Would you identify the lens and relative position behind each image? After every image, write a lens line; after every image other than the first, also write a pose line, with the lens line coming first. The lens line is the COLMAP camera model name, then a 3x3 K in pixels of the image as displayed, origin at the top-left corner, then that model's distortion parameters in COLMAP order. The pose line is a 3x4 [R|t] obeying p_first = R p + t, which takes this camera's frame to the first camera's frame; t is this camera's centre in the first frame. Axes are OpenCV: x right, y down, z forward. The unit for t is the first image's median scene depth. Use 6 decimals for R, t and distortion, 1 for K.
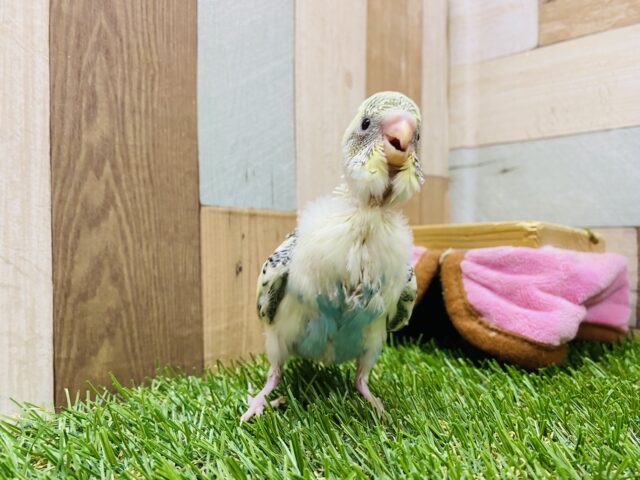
lens RADIAL K [[481.8, 0, 320.0], [0, 481.8, 240.0], [0, 0, 1]] dist [-0.002931, -0.000443]
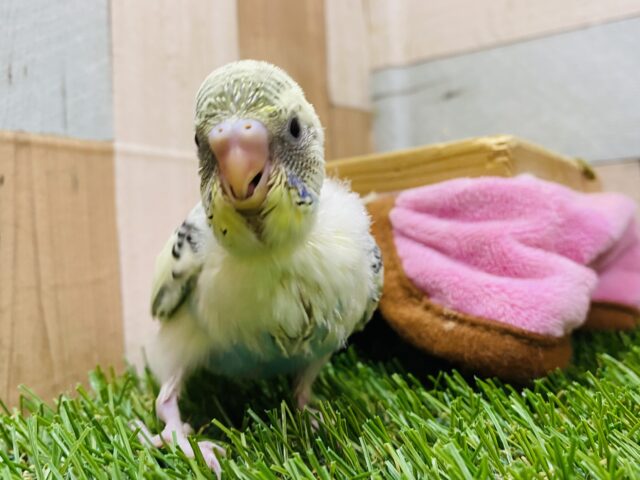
lens RADIAL K [[567.4, 0, 320.5], [0, 567.4, 198.3], [0, 0, 1]] dist [0.104373, -0.291508]
pose [[0.989601, -0.038037, 0.138723, 0.116293], [0.050983, 0.994545, -0.090997, 0.095926], [-0.134505, 0.097124, 0.986142, 0.329758]]
